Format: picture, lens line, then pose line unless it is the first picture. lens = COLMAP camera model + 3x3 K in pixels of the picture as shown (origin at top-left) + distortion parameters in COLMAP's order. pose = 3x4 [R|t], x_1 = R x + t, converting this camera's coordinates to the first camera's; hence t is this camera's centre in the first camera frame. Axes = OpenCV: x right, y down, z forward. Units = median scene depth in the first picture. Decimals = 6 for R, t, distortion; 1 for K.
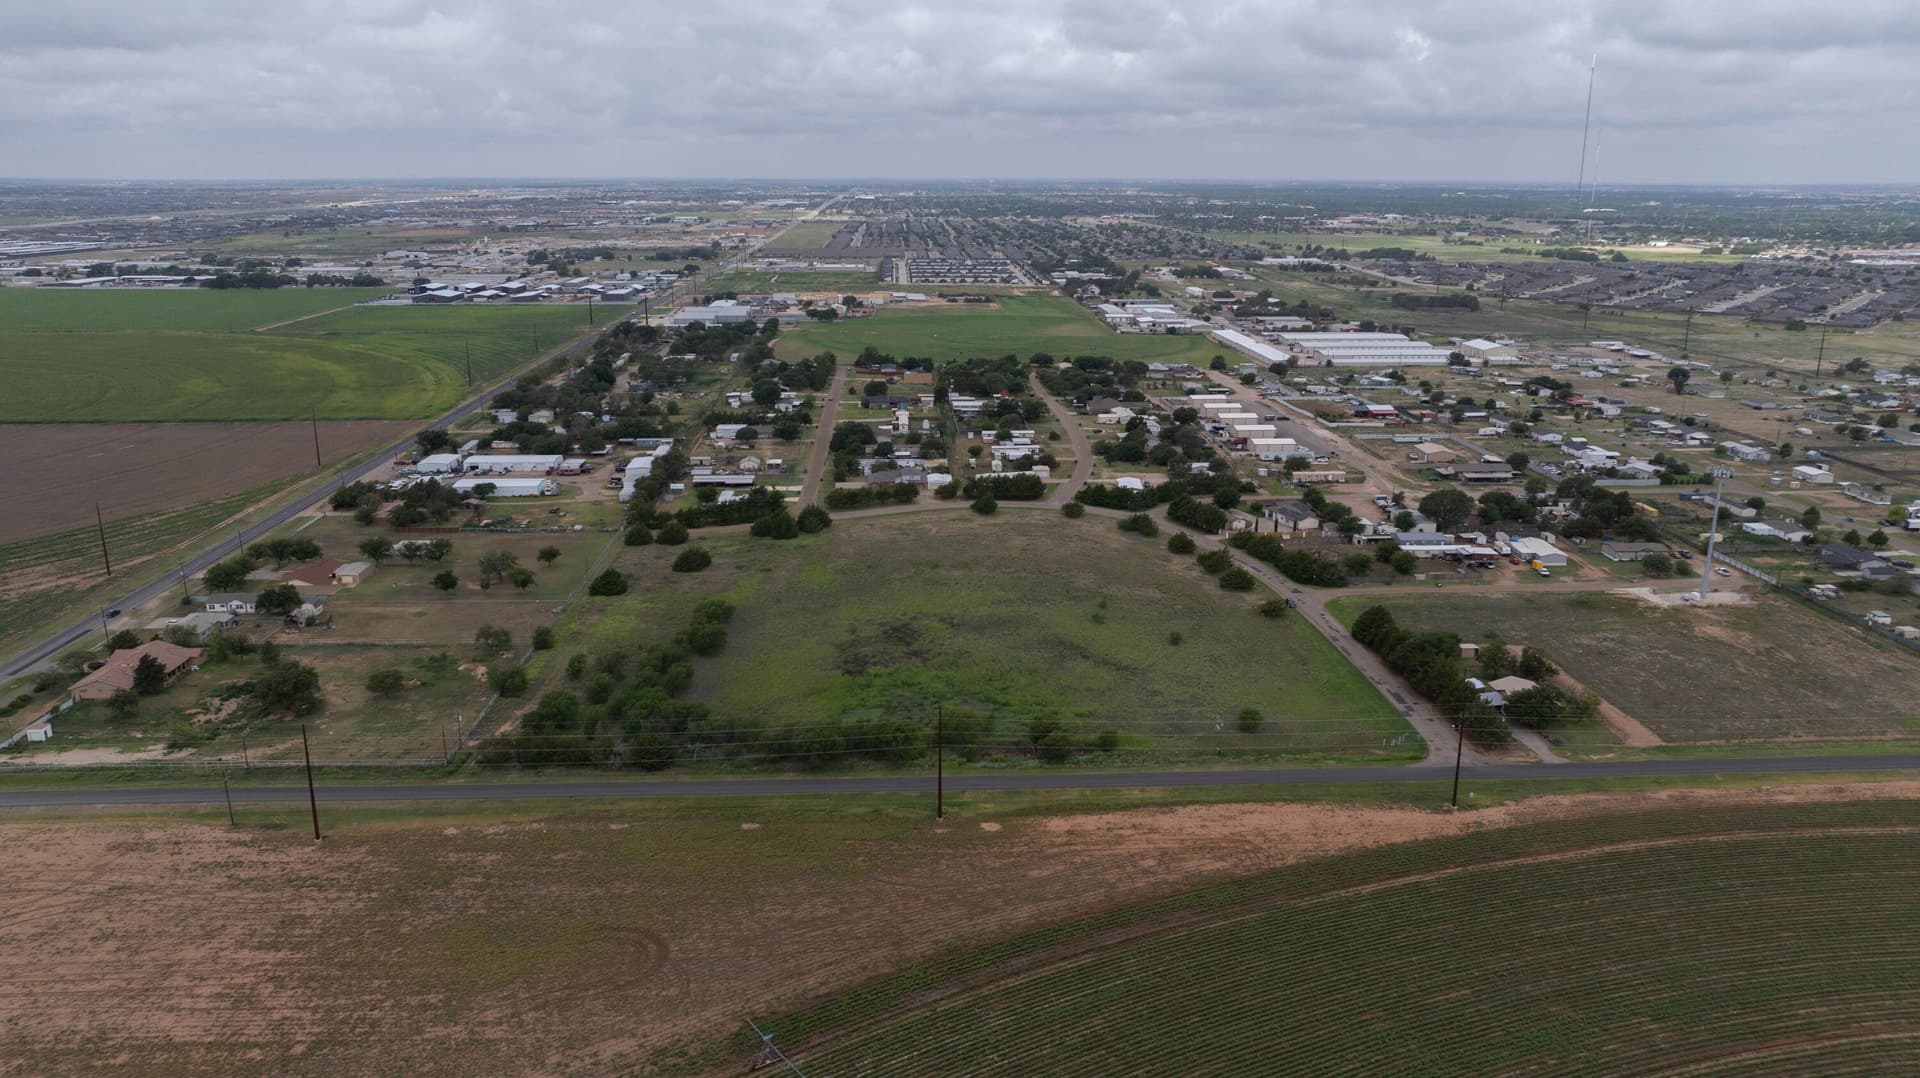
lens RADIAL K [[1363.7, 0, 966.7], [0, 1363.7, 464.6], [0, 0, 1]] dist [-0.013090, -0.004308]
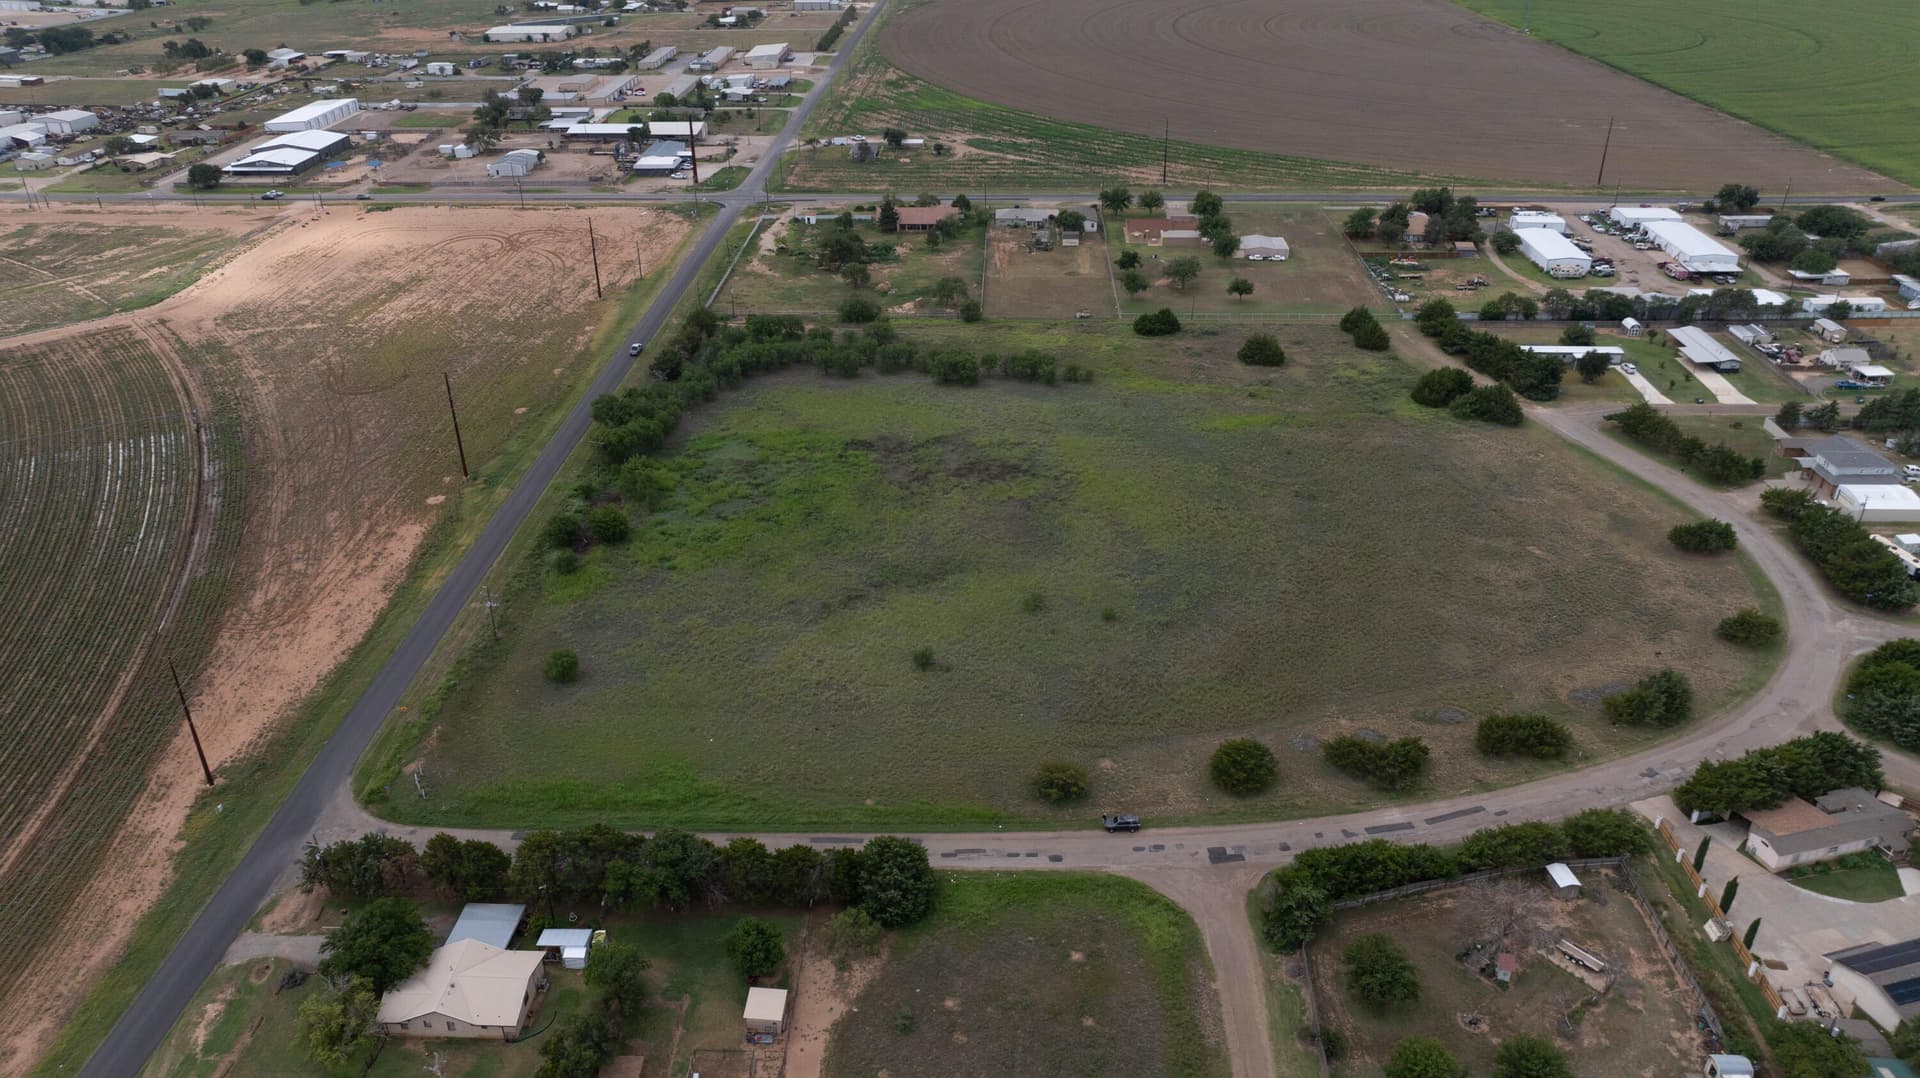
lens RADIAL K [[1351.1, 0, 967.3], [0, 1351.1, 524.6], [0, 0, 1]] dist [-0.023753, 0.010336]
pose [[-0.084475, 0.463881, -0.881861, 0.567580], [-0.204125, 0.858198, 0.470987, -0.182759], [0.975293, 0.219796, 0.022193, 0.859695]]
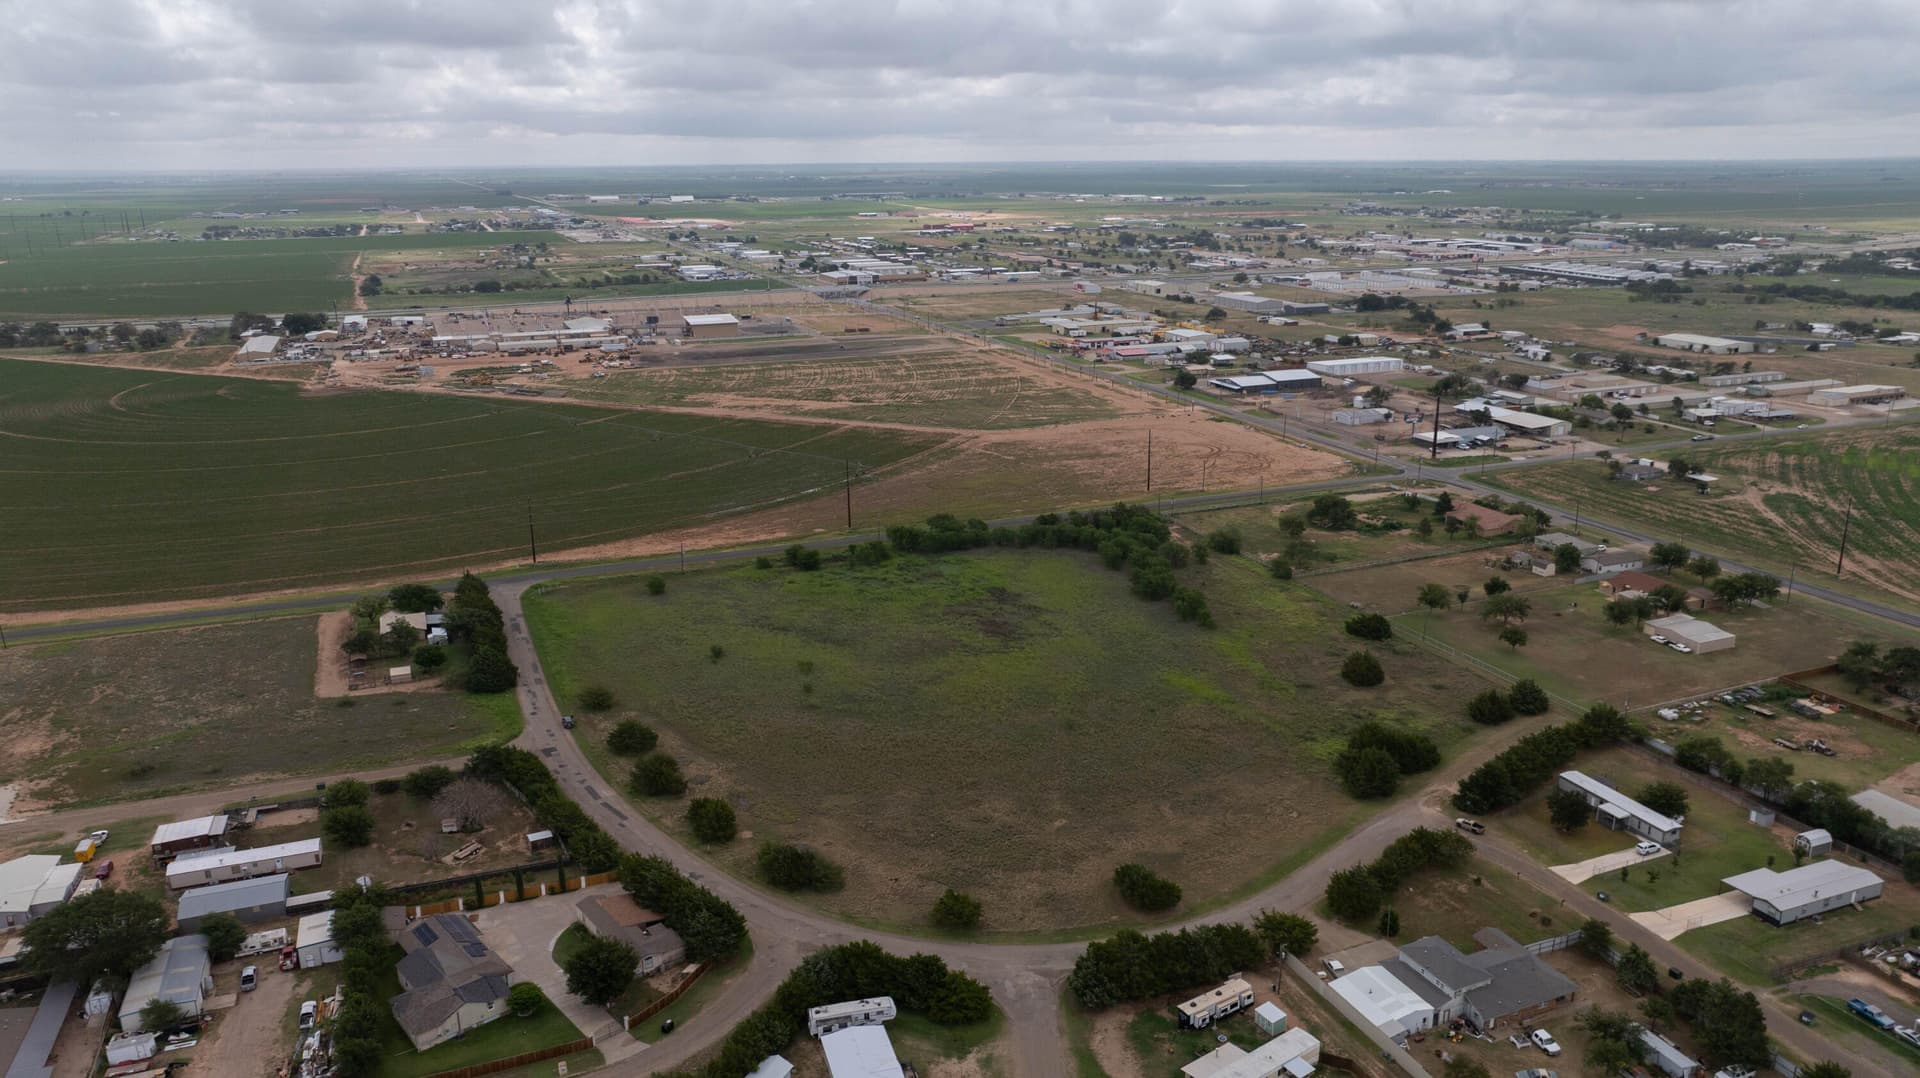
lens RADIAL K [[1351.1, 0, 967.3], [0, 1351.1, 524.6], [0, 0, 1]] dist [-0.023753, 0.010336]
pose [[-0.943590, 0.091636, -0.318185, 0.241334], [-0.065596, 0.890166, 0.450891, -0.330670], [0.324555, 0.446327, -0.833940, 1.553361]]
